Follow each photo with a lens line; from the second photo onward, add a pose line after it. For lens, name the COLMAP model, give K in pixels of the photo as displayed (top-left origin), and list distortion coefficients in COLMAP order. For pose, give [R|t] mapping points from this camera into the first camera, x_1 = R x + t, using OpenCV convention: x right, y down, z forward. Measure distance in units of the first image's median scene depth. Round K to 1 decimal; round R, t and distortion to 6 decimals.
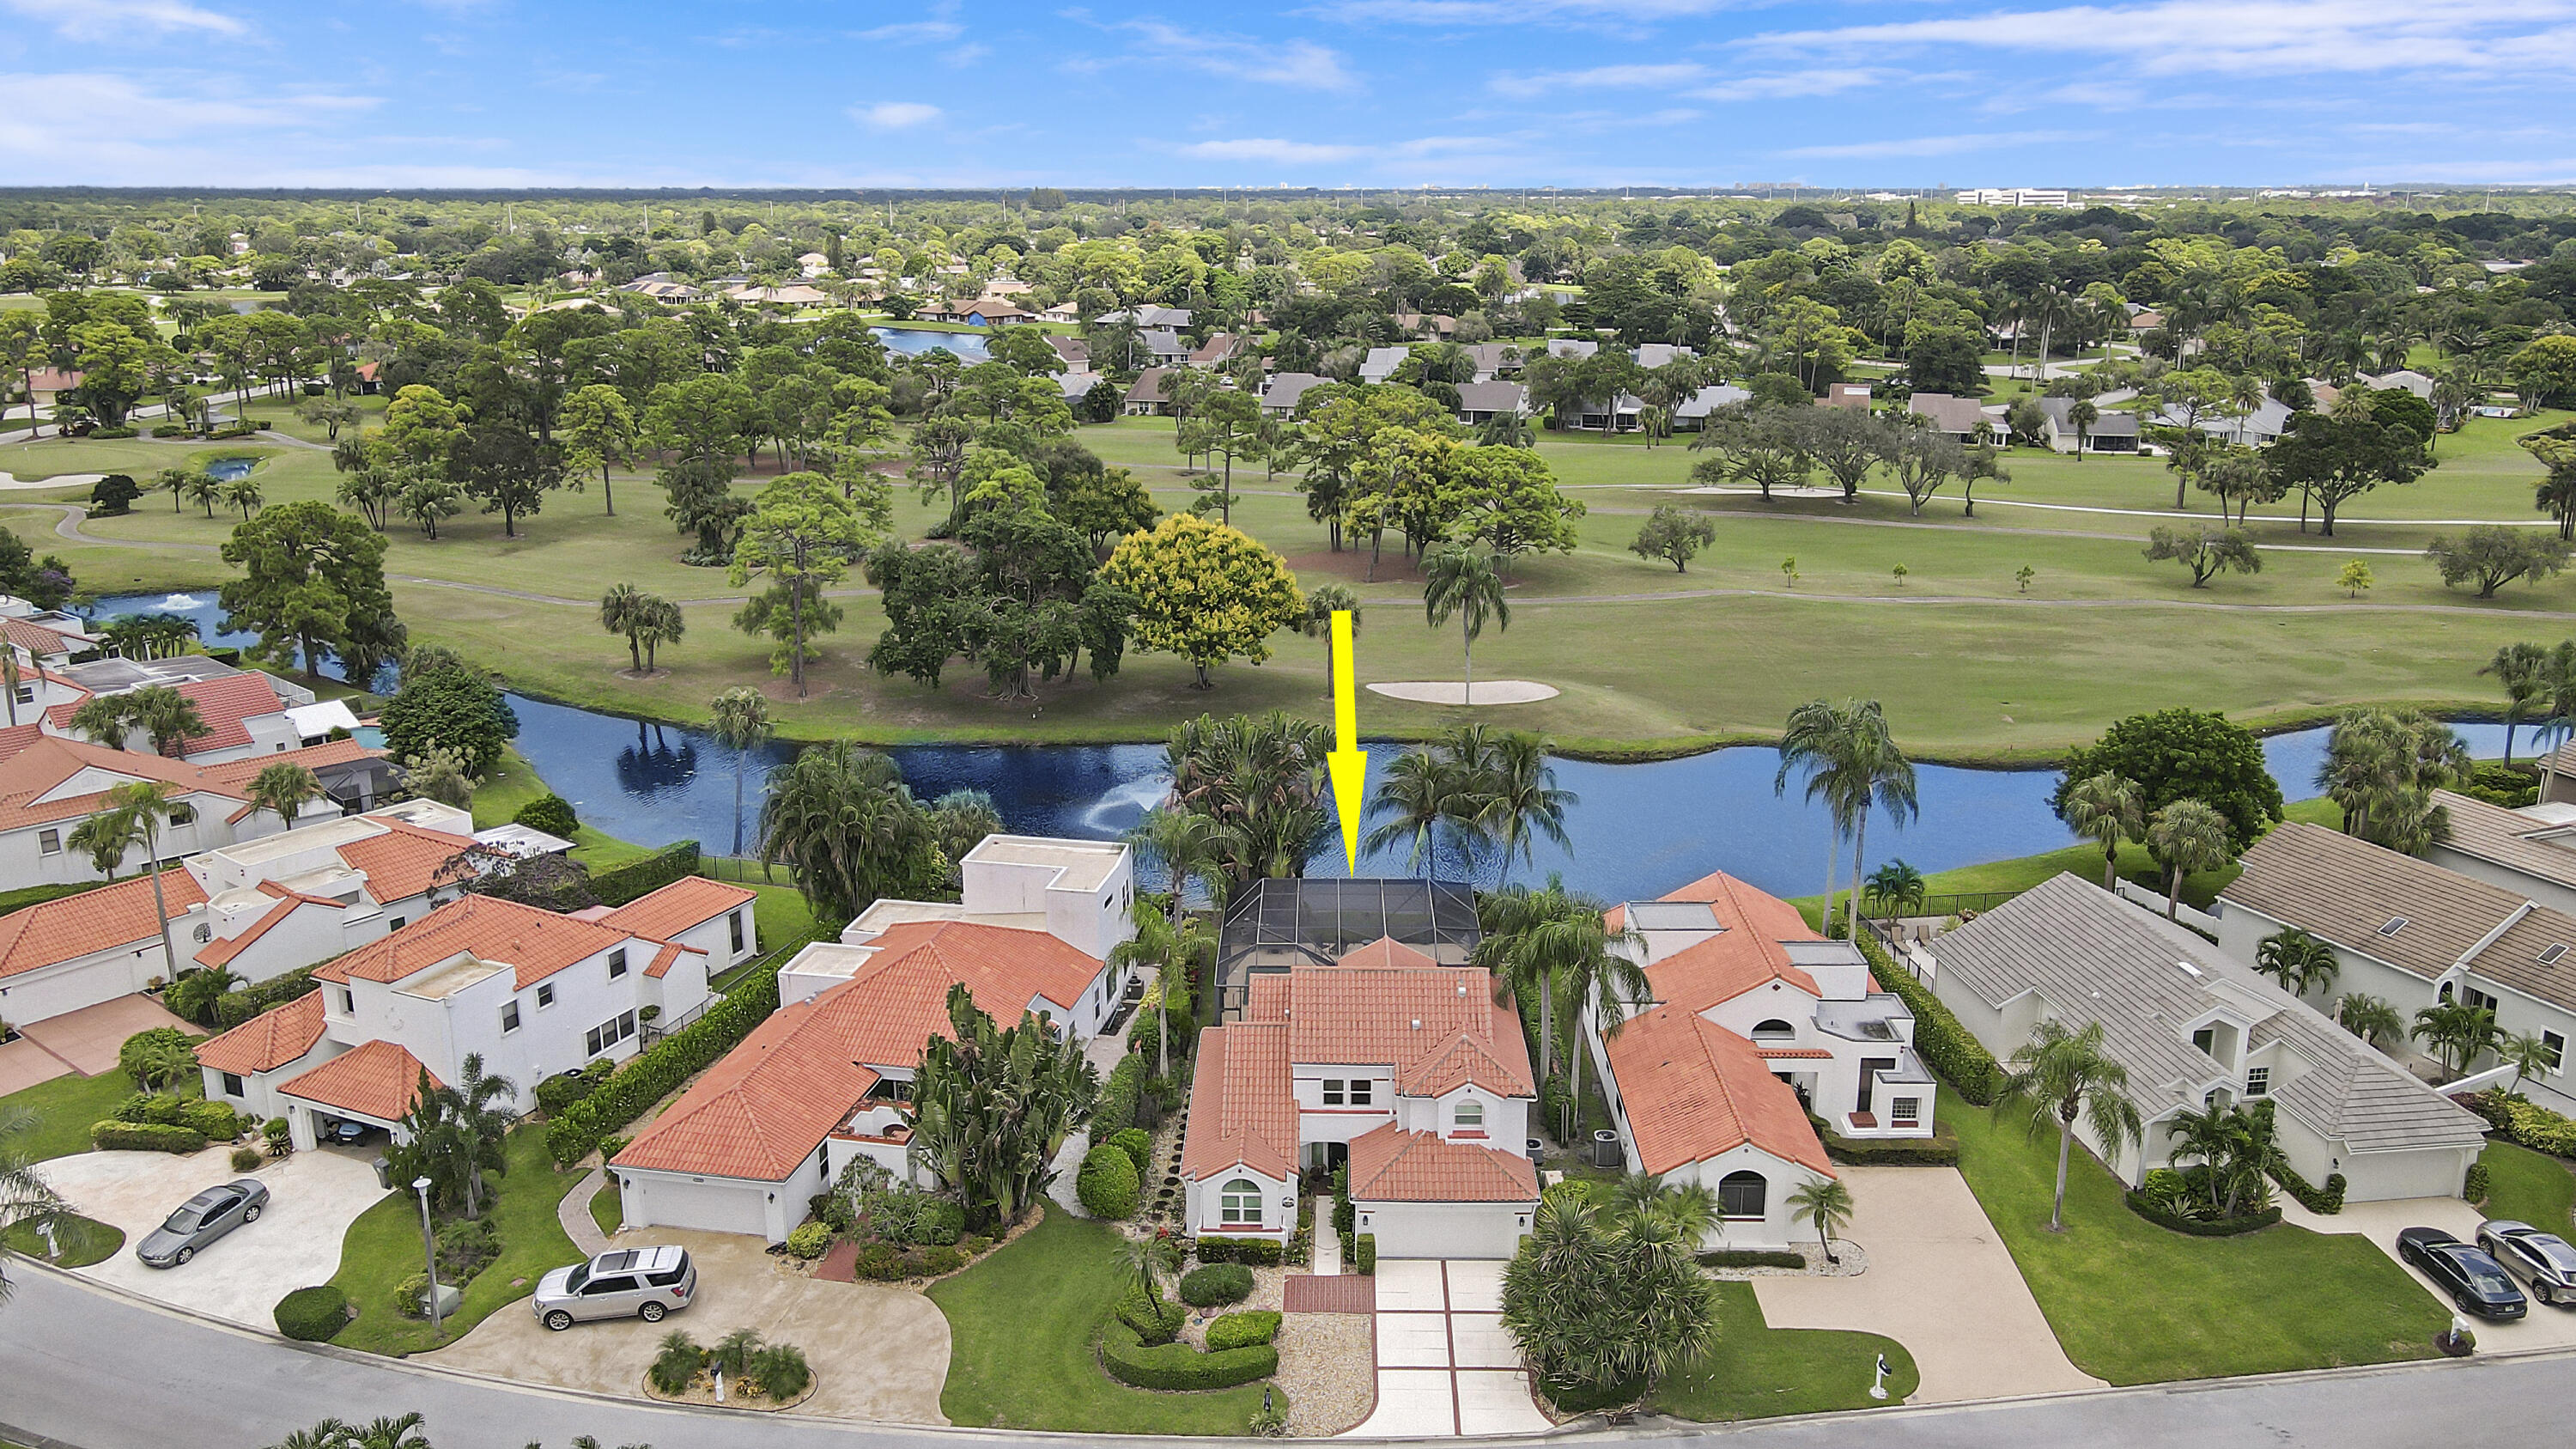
lens RADIAL K [[1933.5, 0, 1288.0], [0, 1933.5, 724.5], [0, 0, 1]] dist [-0.000442, 0.027538]
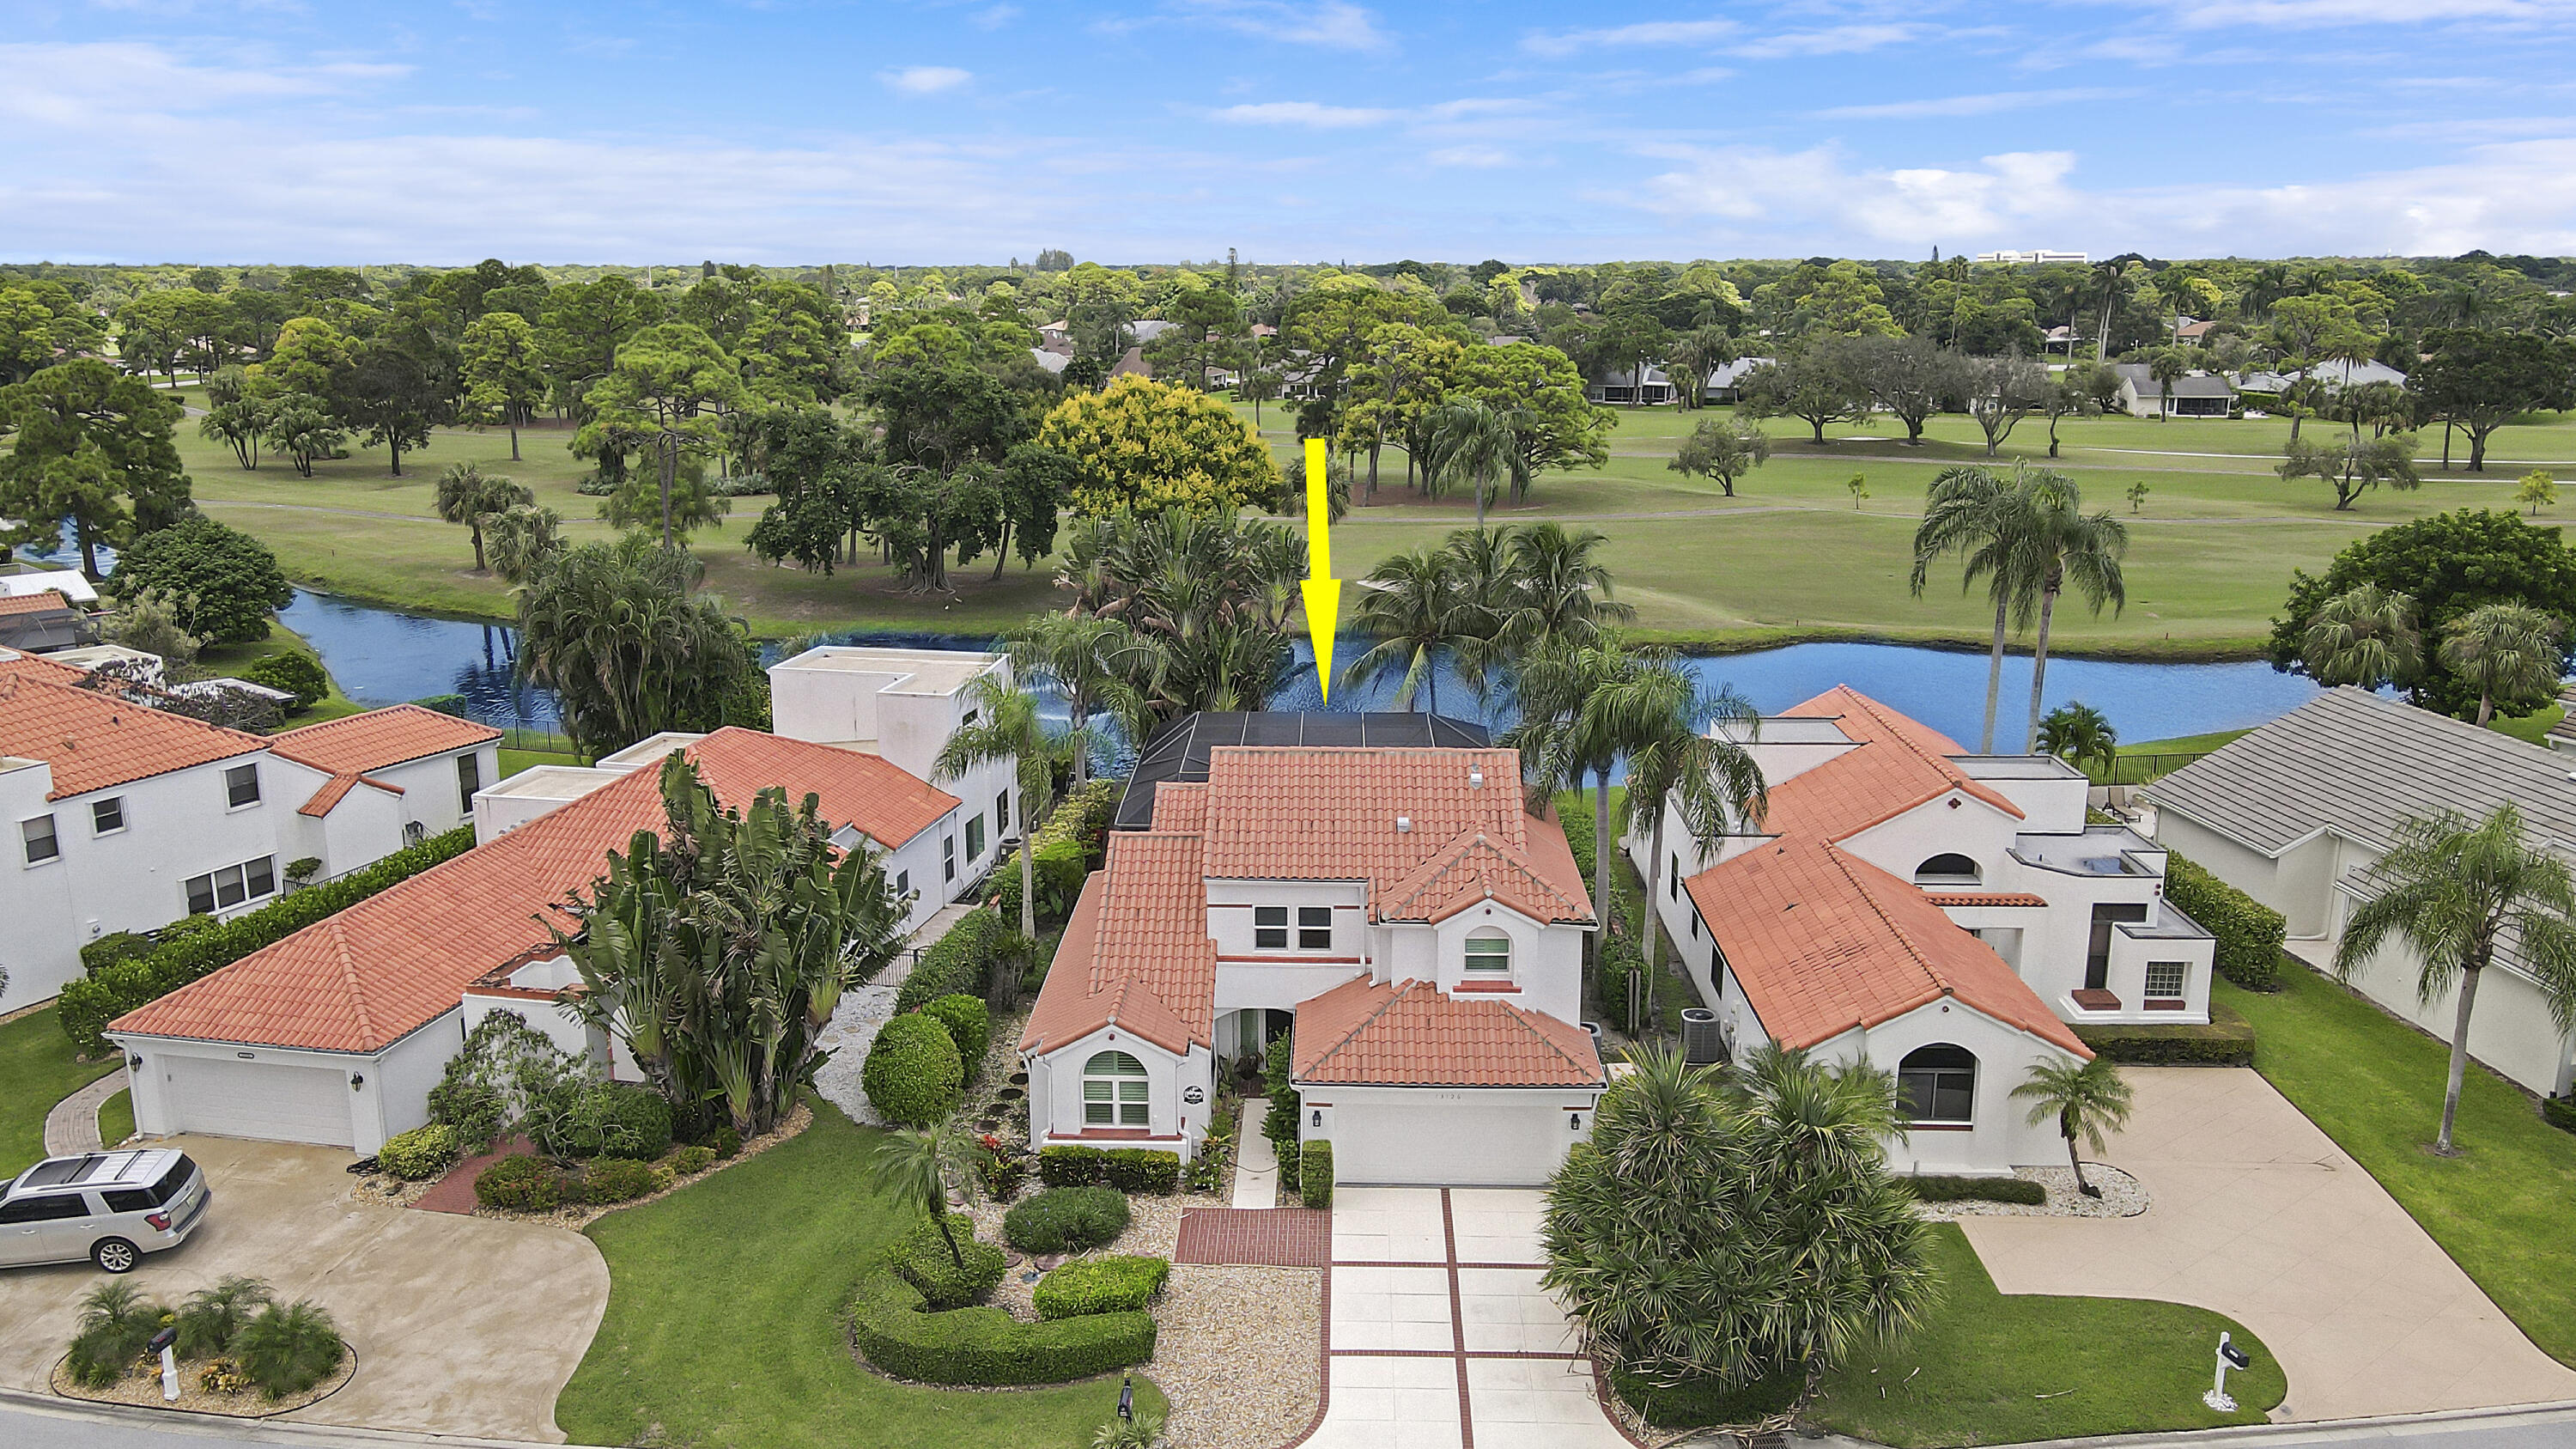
lens RADIAL K [[1899.3, 0, 1274.8], [0, 1899.3, 772.1], [0, 0, 1]] dist [0.013267, 0.004482]
pose [[0.999904, 0.004639, -0.013043, 0.032810], [-0.004919, 0.999757, -0.021468, 0.154253], [0.012941, 0.021530, 0.999684, 0.385119]]
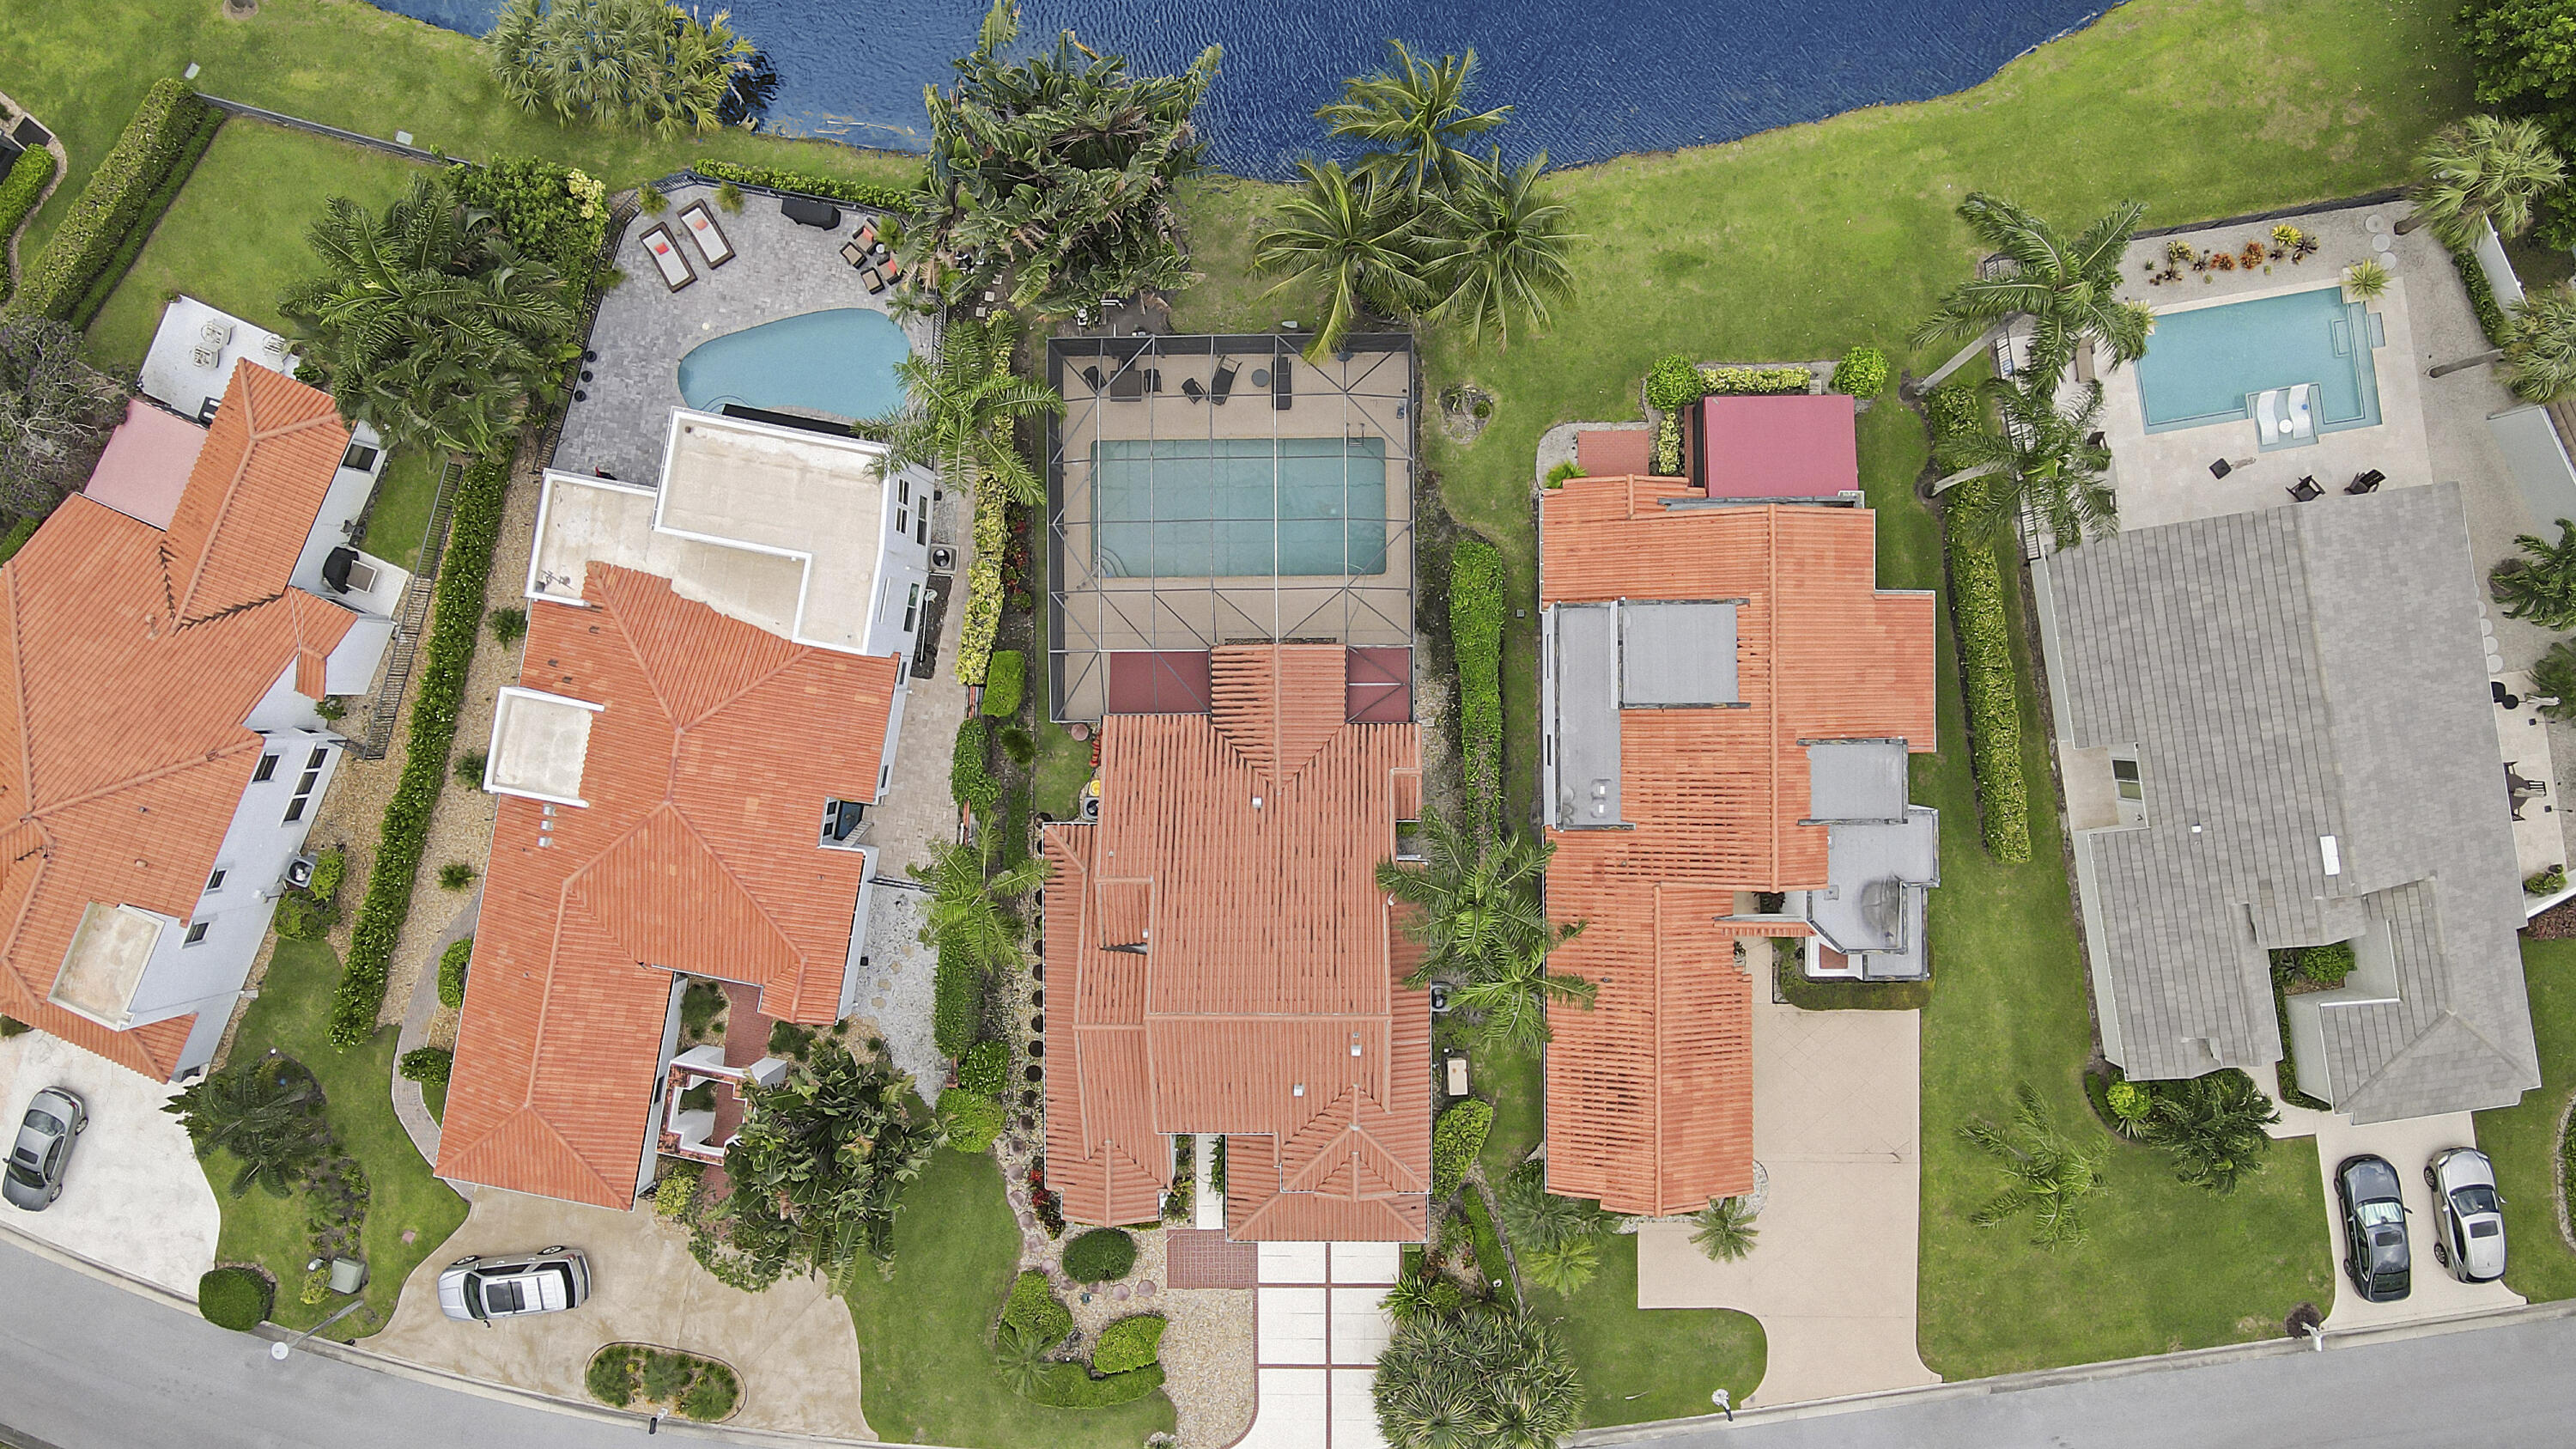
lens RADIAL K [[1933.5, 0, 1288.0], [0, 1933.5, 724.5], [0, 0, 1]] dist [-0.000442, 0.027538]
pose [[0.998899, -0.027001, -0.038363, 0.101431], [0.044214, 0.268549, 0.962251, -0.707677], [-0.015680, -0.962888, 0.269447, 0.943113]]
